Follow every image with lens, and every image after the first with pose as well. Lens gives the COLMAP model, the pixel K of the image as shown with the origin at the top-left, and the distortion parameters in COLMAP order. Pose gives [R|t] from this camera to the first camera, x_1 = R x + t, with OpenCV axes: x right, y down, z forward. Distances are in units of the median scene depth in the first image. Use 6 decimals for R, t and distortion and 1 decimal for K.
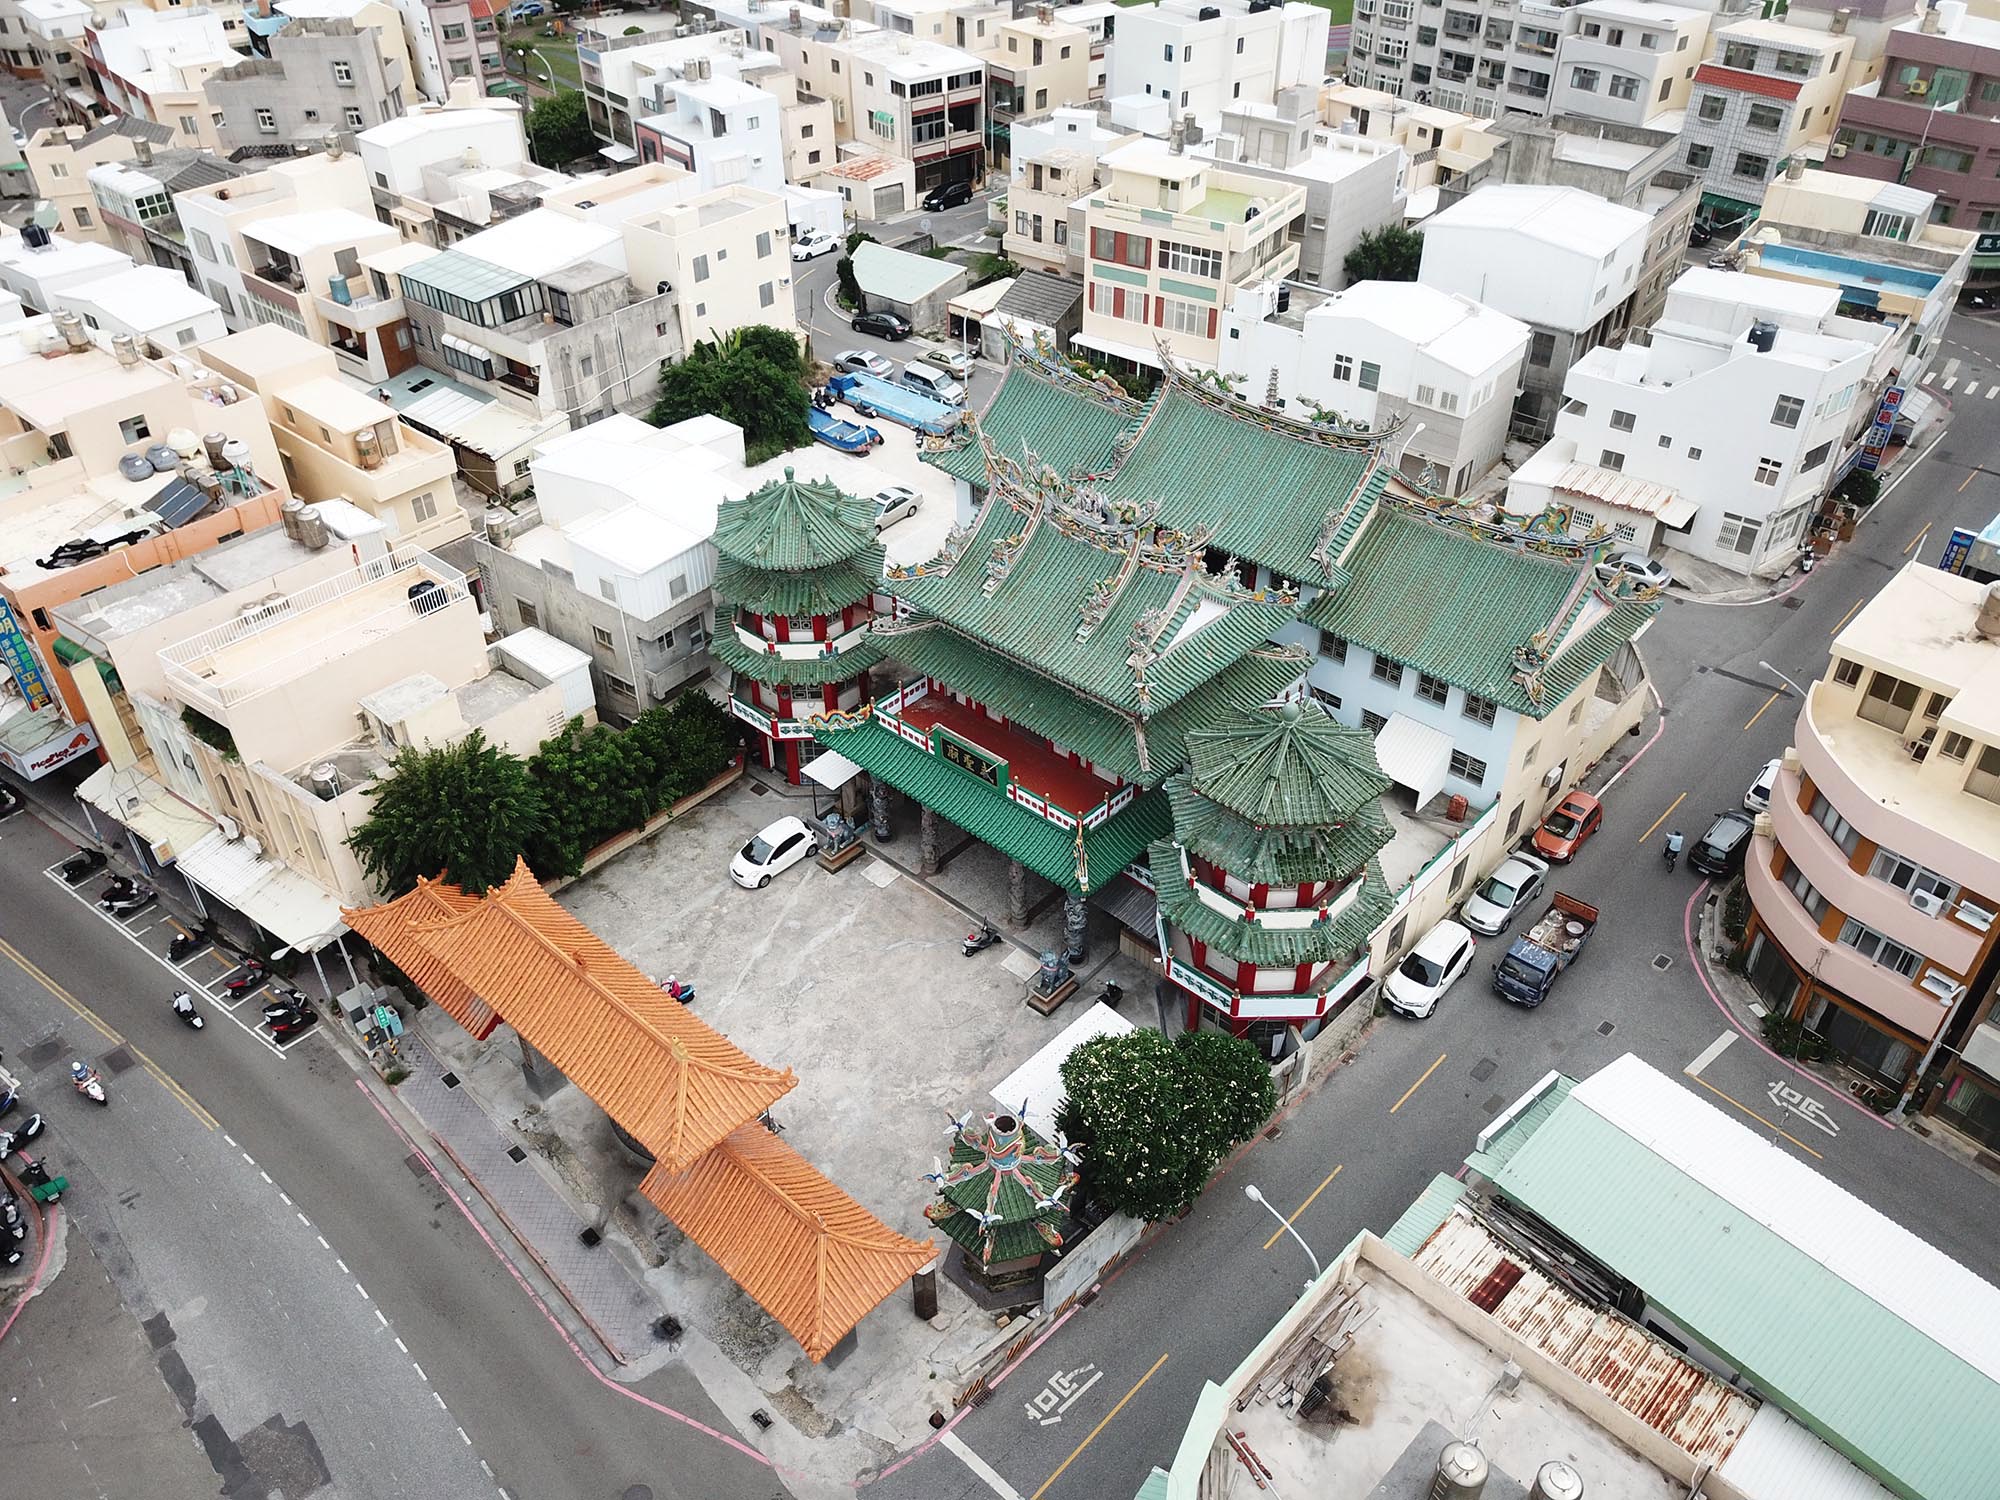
lens RADIAL K [[1540.0, 0, 983.1], [0, 1540.0, 755.8], [0, 0, 1]] dist [0.004033, 0.002110]
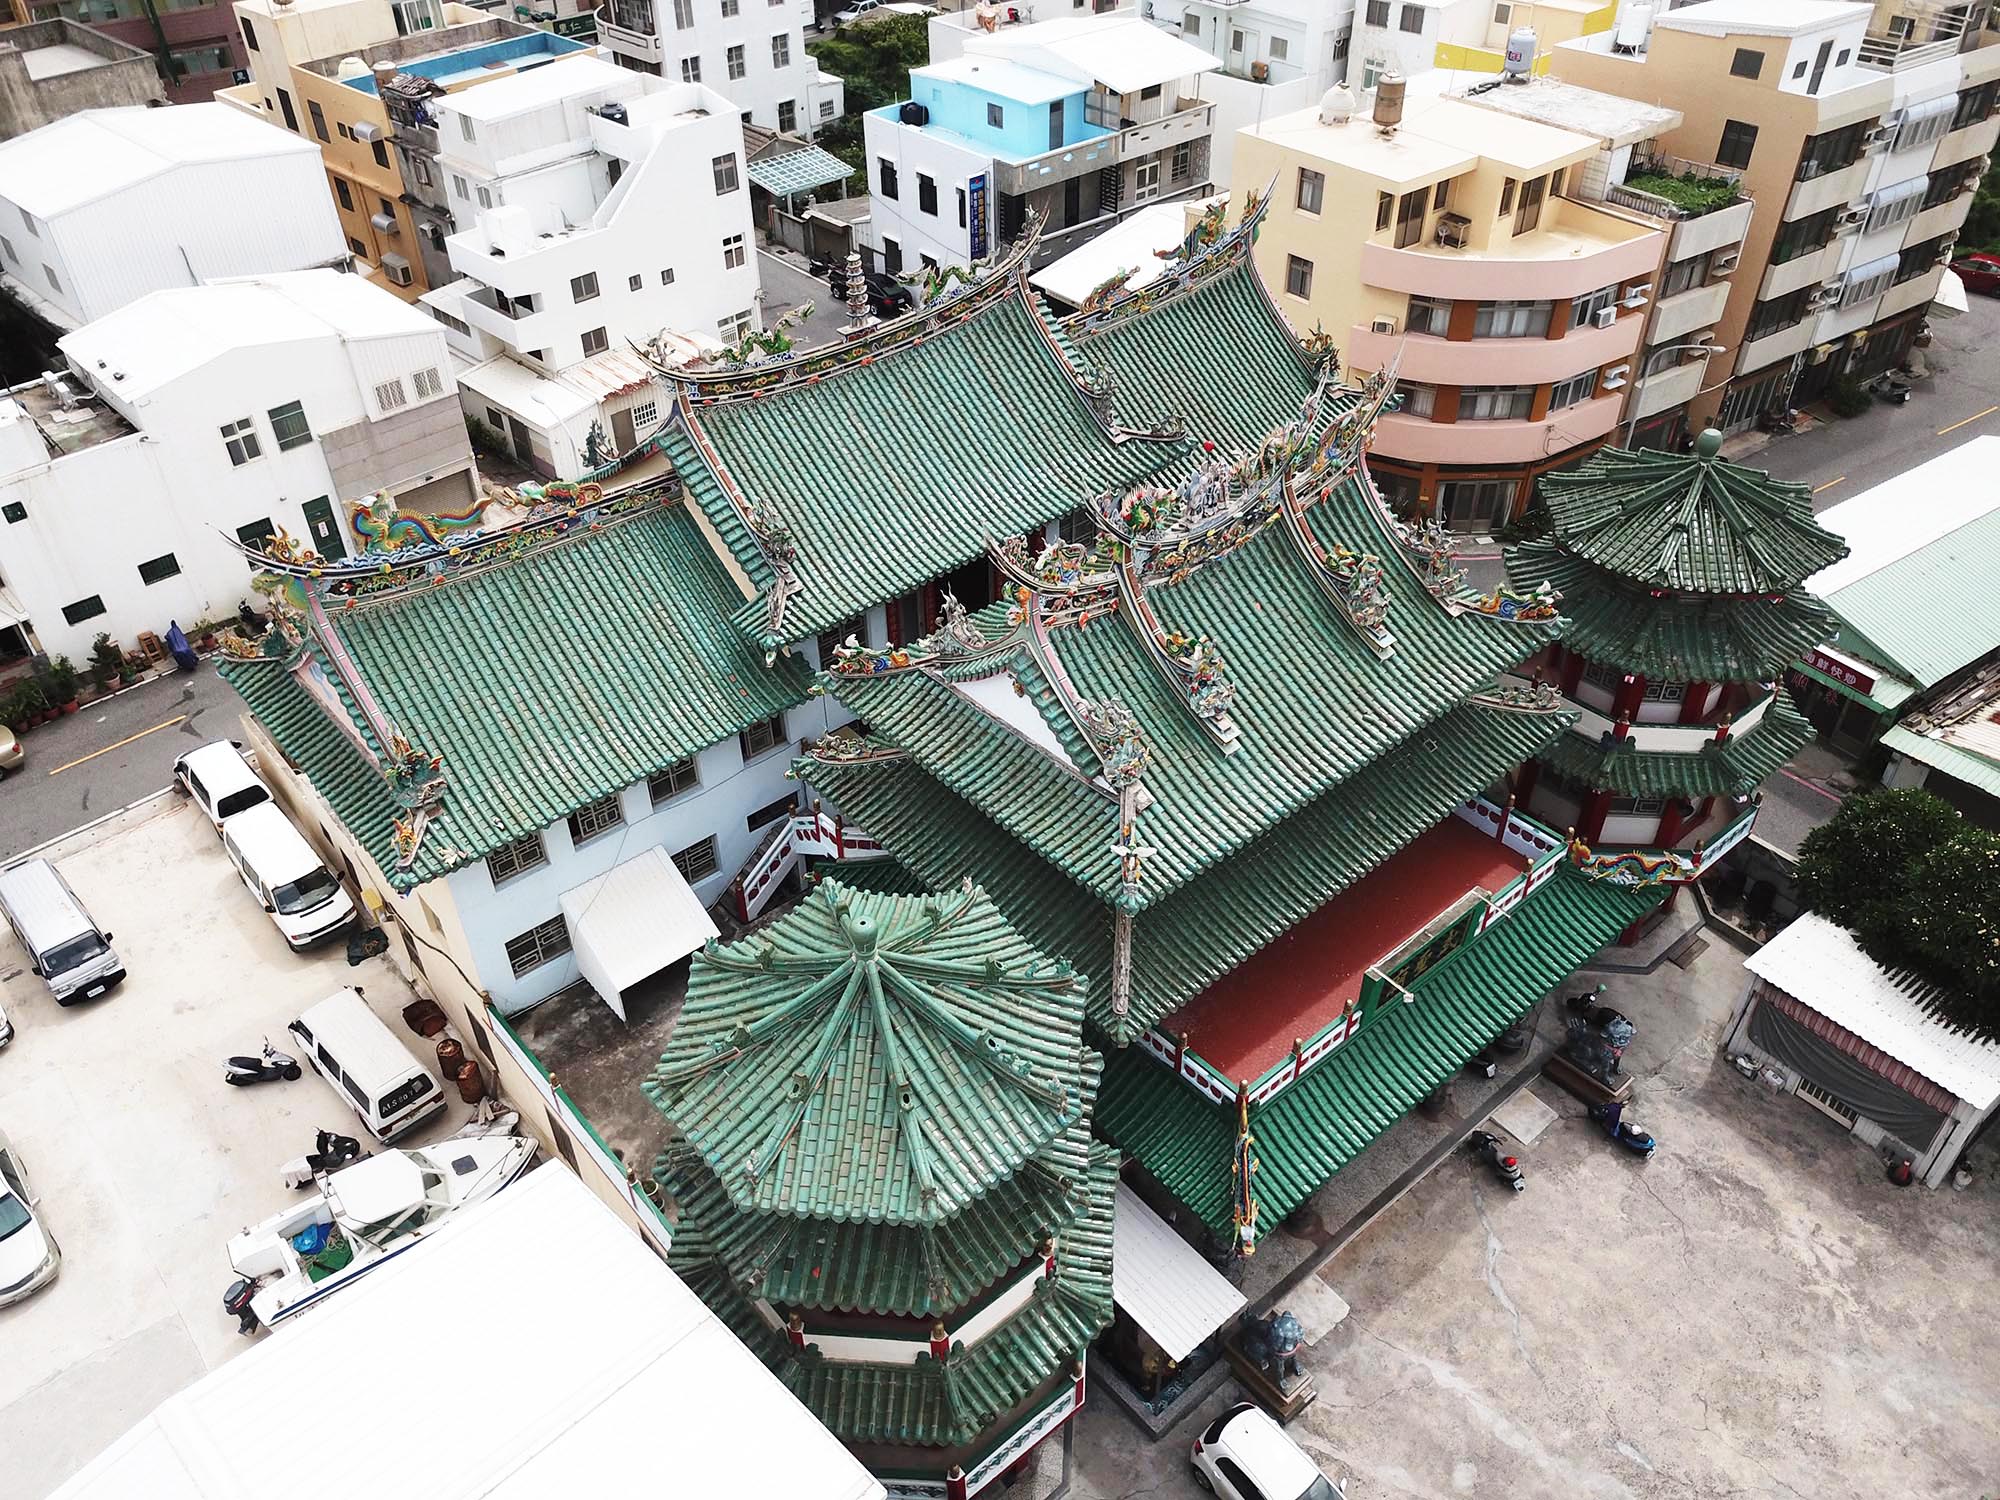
lens RADIAL K [[1540.0, 0, 975.7], [0, 1540.0, 764.2], [0, 0, 1]] dist [0.004033, 0.002110]
pose [[0.122503, -0.621789, 0.773545, -0.305825], [0.620391, 0.656345, 0.429333, -0.281372], [-0.774667, 0.427305, 0.466156, 0.624429]]
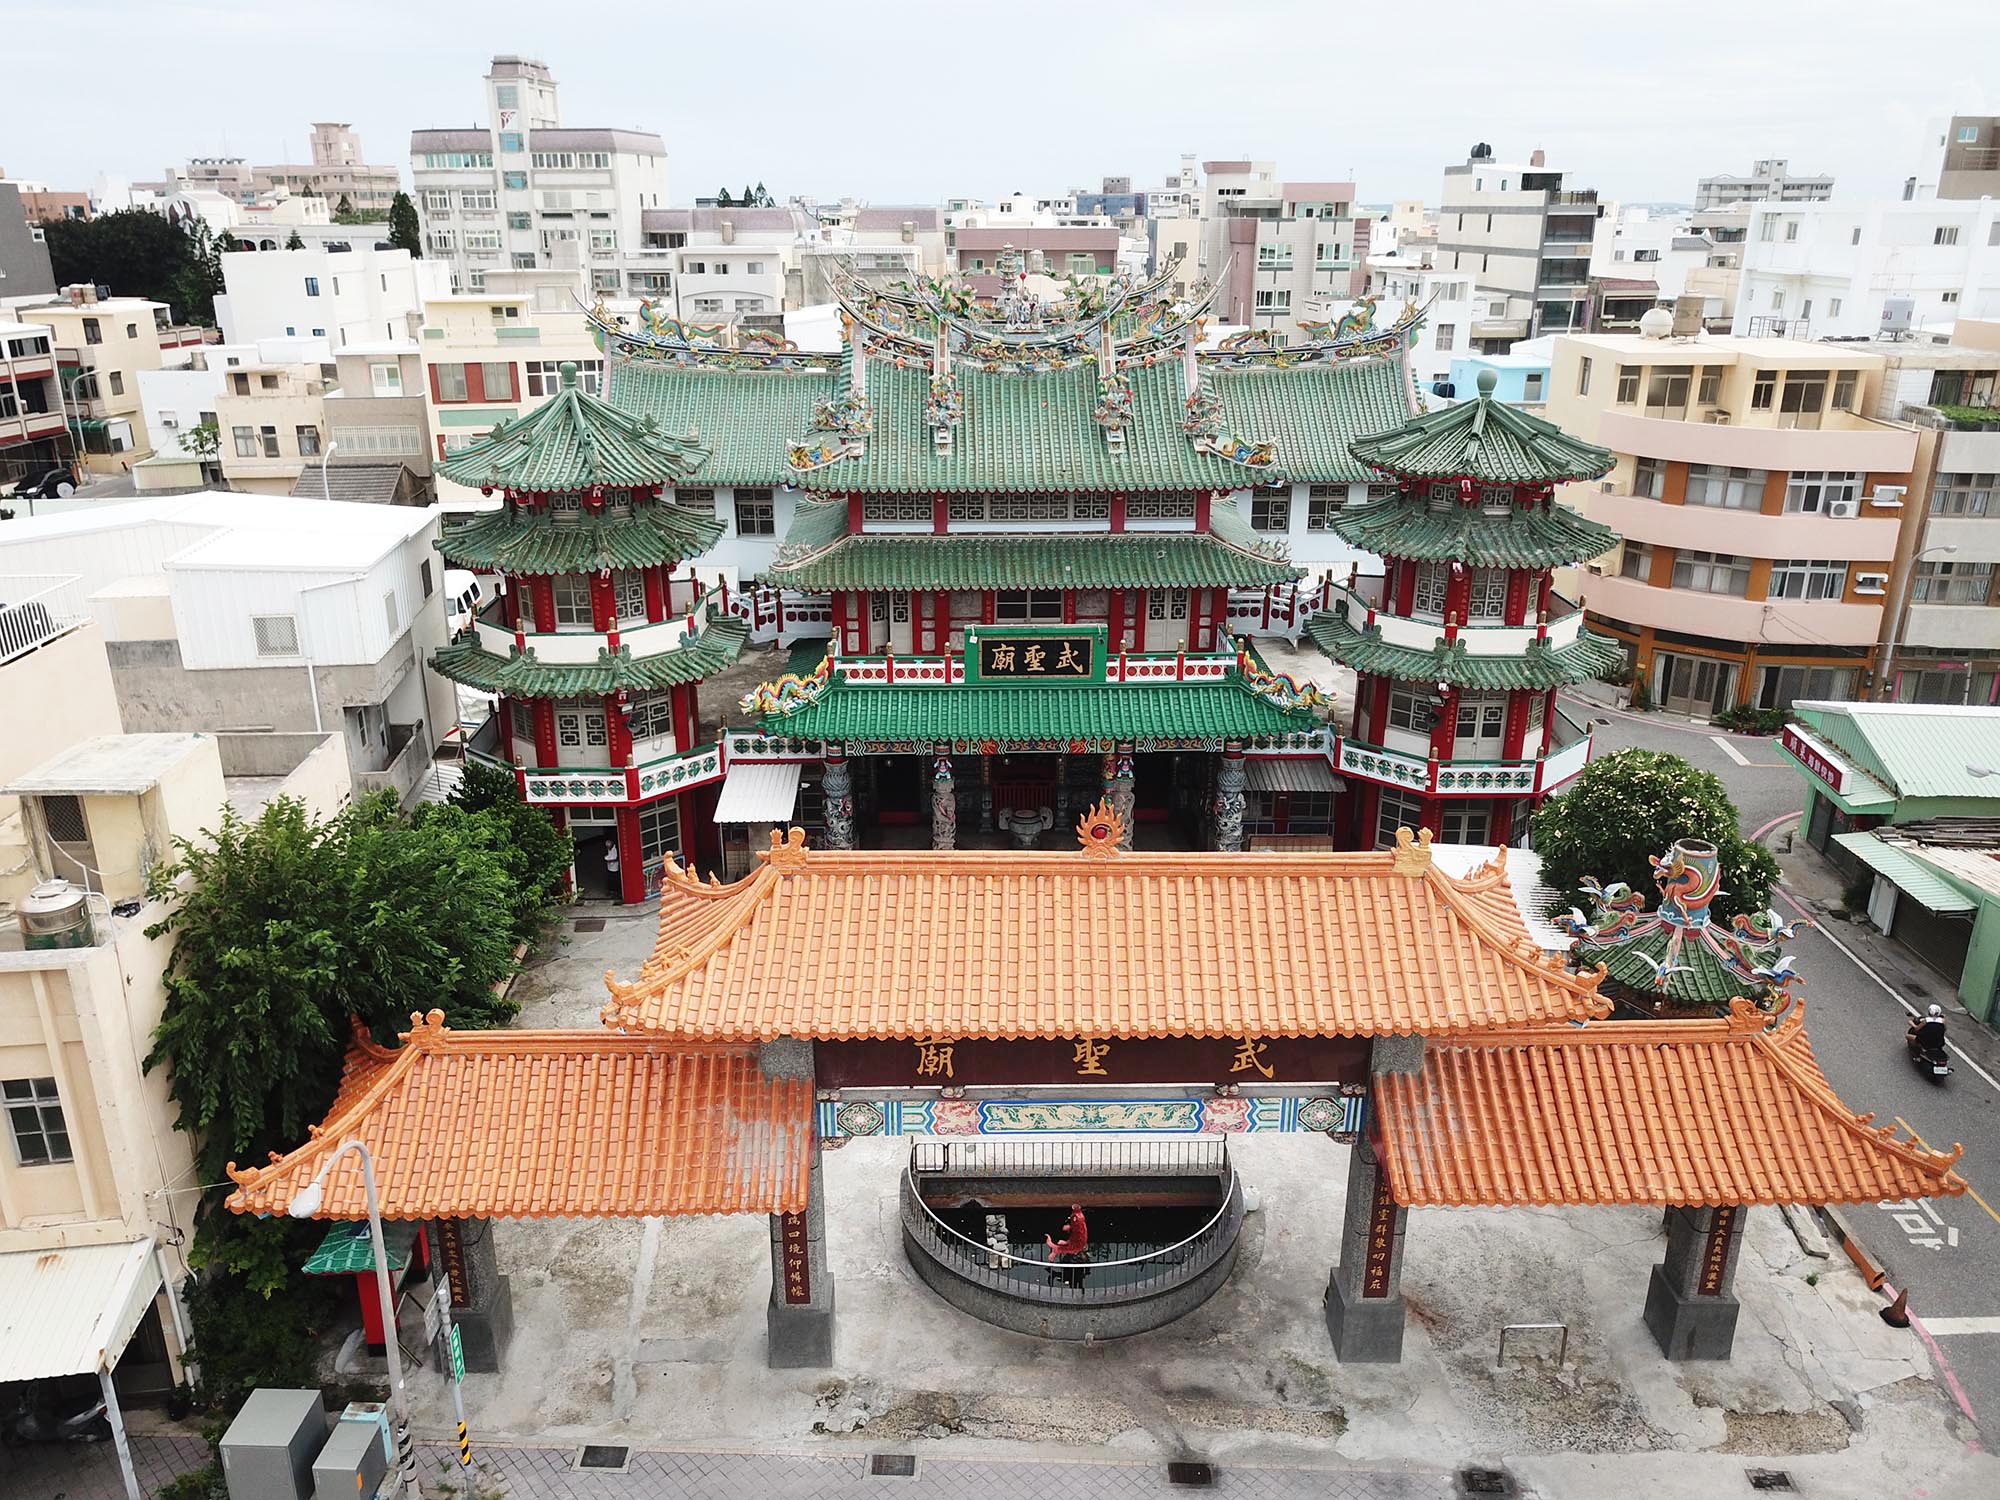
lens RADIAL K [[1540.0, 0, 977.0], [0, 1540.0, 758.7], [0, 0, 1]] dist [0.004033, 0.002110]
pose [[0.720028, -0.226684, 0.655876, -0.366729], [0.417389, 0.896537, -0.148353, 0.101843], [-0.554388, 0.380574, 0.740147, 0.388155]]
